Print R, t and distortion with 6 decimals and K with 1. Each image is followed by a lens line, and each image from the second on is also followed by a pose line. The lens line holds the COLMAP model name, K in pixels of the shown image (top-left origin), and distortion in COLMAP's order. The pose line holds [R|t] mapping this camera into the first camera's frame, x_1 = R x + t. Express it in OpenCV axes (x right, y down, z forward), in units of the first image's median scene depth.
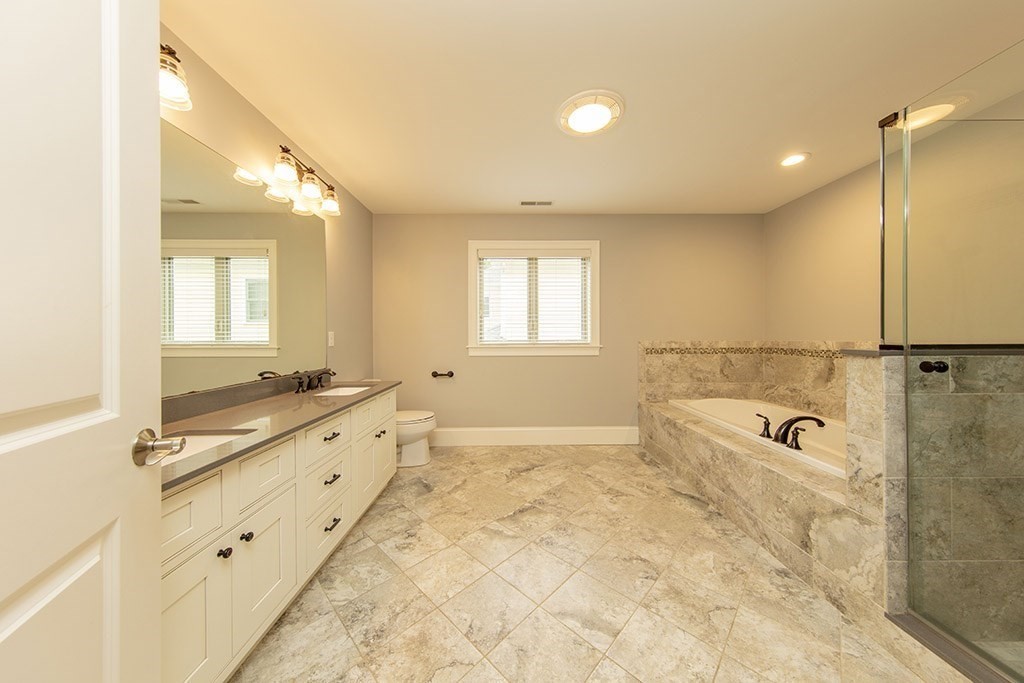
lens RADIAL K [[327.8, 0, 513.5], [0, 327.8, 335.1], [0, 0, 1]] dist [-0.000032, 0.000020]
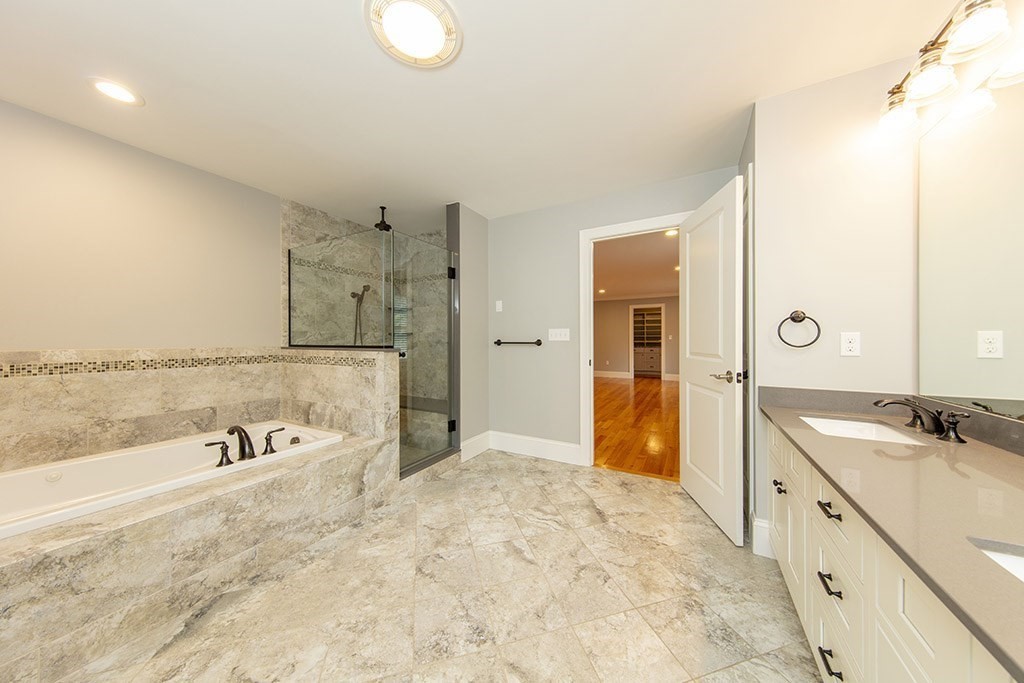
lens RADIAL K [[327.8, 0, 519.5], [0, 327.8, 342.8], [0, 0, 1]] dist [-0.000032, 0.000020]
pose [[-0.876870, 0.002988, 0.480718, -0.341146], [0.005357, 0.999979, 0.003556, 0.008914], [-0.480697, 0.005694, -0.876868, 1.726970]]
